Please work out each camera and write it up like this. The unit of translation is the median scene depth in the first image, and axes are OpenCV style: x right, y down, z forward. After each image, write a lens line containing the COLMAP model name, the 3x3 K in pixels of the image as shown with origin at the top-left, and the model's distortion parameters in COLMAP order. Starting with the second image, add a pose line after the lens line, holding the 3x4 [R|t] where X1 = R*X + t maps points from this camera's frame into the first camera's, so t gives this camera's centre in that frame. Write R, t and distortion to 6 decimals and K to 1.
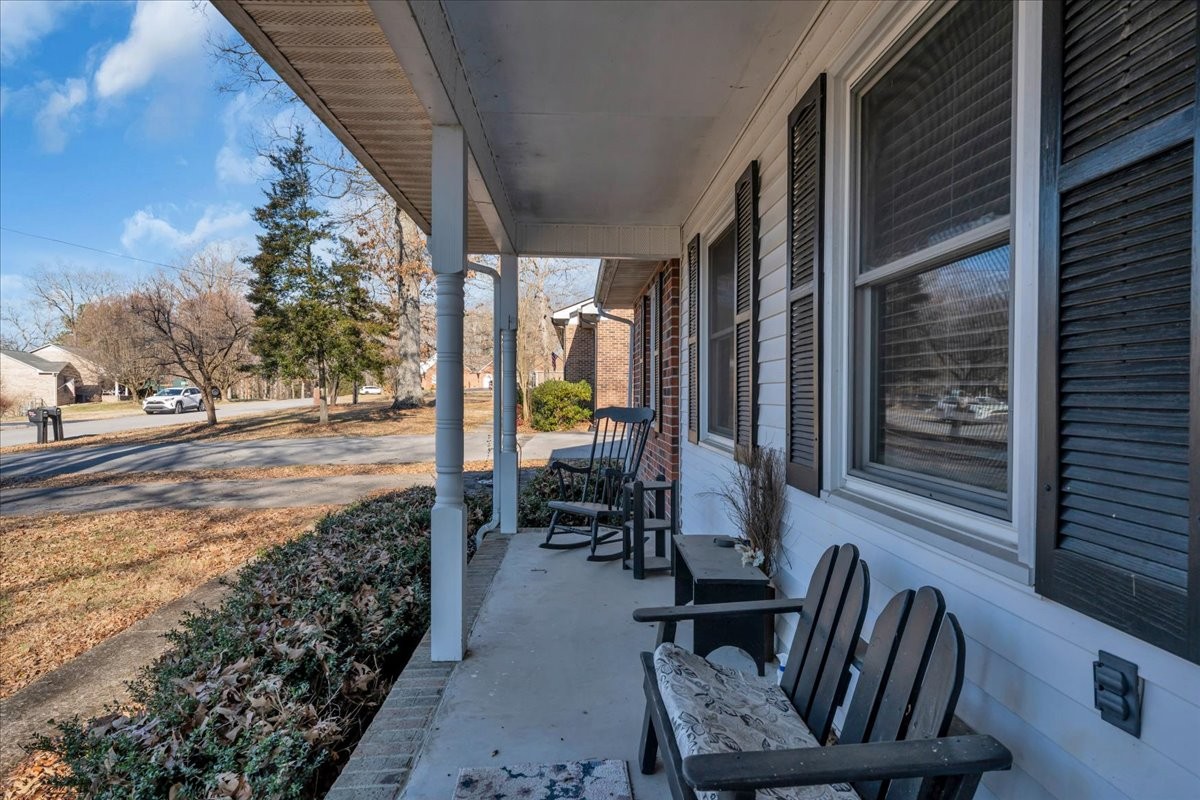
lens RADIAL K [[518.7, 0, 599.4], [0, 518.7, 395.7], [0, 0, 1]] dist [0.000665, -0.000008]
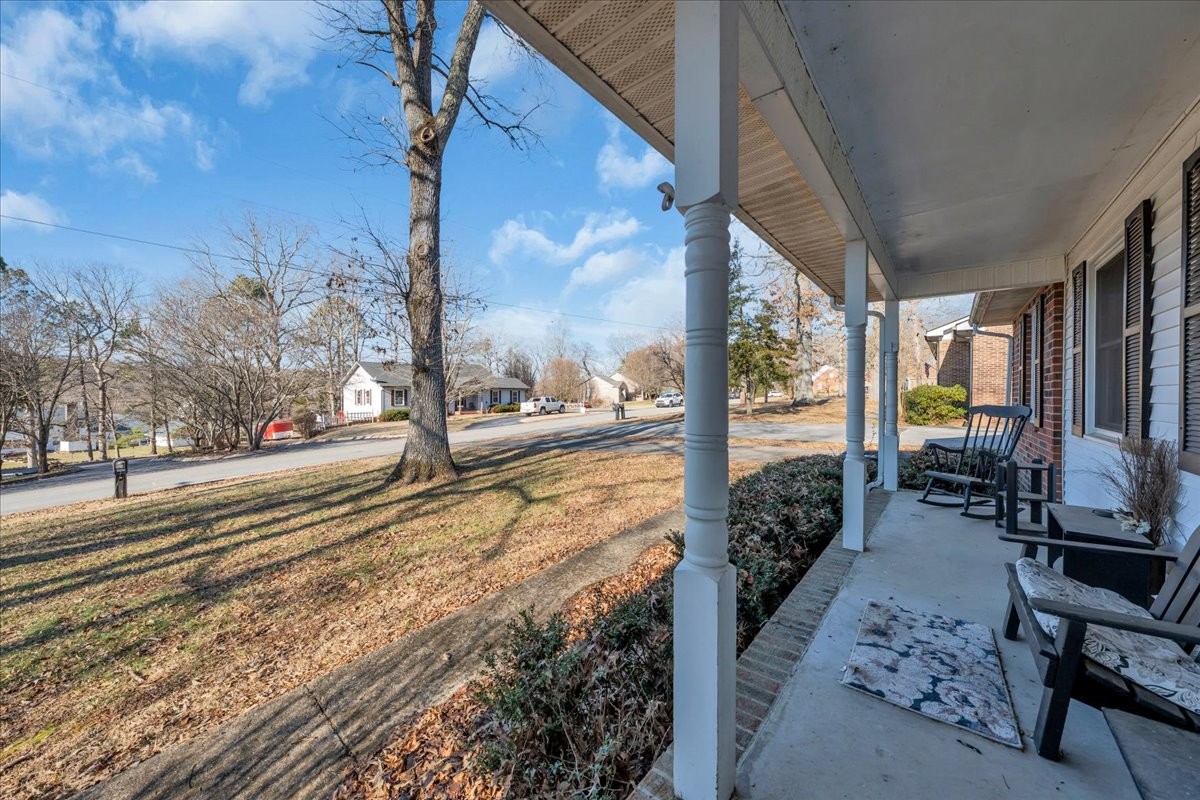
lens RADIAL K [[441.2, 0, 579.2], [0, 441.2, 401.6], [0, 0, 1]] dist [-0.001730, -0.000228]
pose [[0.738698, 0.005192, -0.674016, 0.014434], [-0.001191, 0.999979, 0.006398, 0.006343], [0.674035, -0.003923, 0.738689, -0.502937]]
